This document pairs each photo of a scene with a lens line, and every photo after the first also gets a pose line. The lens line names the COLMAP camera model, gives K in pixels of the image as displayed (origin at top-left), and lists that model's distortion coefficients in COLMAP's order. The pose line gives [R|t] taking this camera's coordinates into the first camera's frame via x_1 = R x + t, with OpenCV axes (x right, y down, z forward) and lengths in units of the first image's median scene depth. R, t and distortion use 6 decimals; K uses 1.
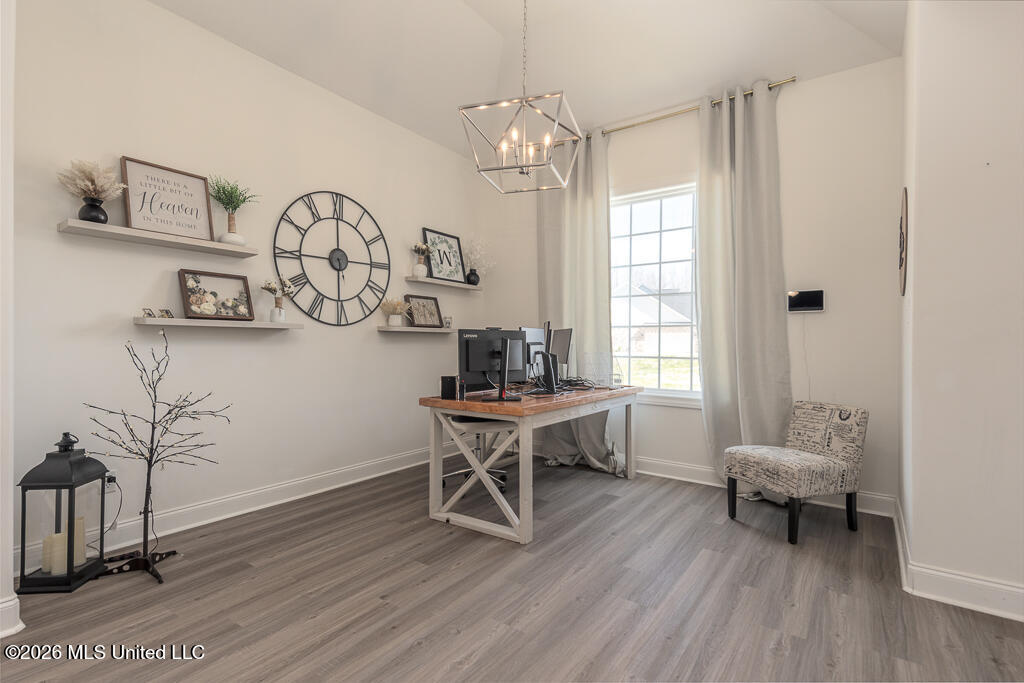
lens RADIAL K [[489.3, 0, 508.5], [0, 489.3, 338.1], [0, 0, 1]] dist [-0.002078, -0.000235]
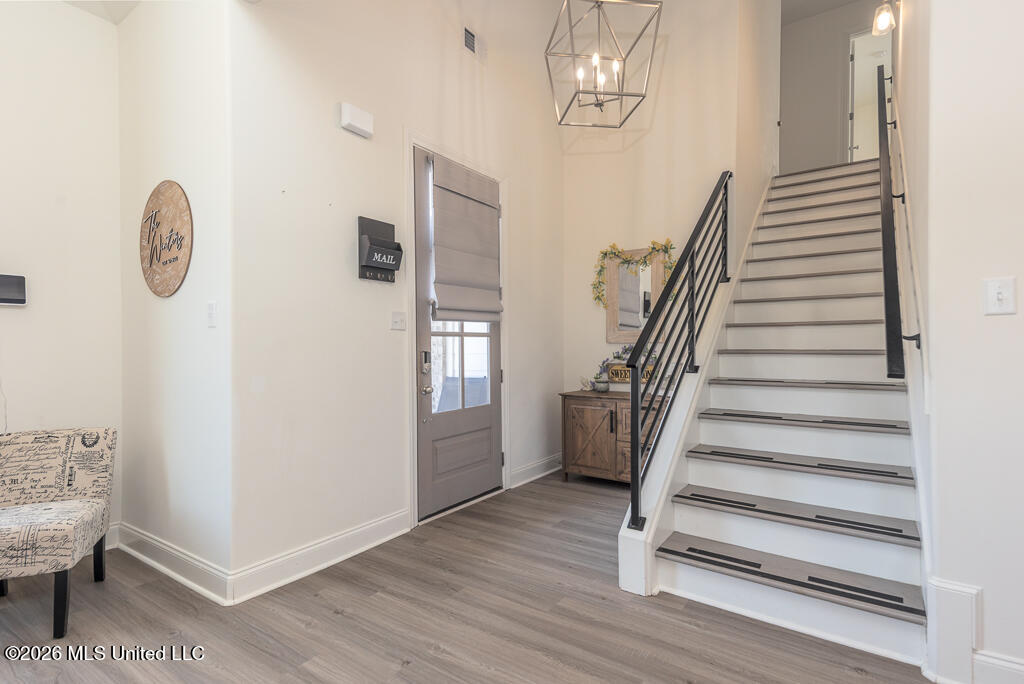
lens RADIAL K [[489.3, 0, 509.0], [0, 489.3, 344.3], [0, 0, 1]] dist [-0.002078, -0.000235]
pose [[-0.026799, -0.002827, 0.999637, -0.122810], [-0.002855, 0.999992, 0.002751, -0.001822], [-0.999637, -0.002781, -0.026807, 0.350802]]
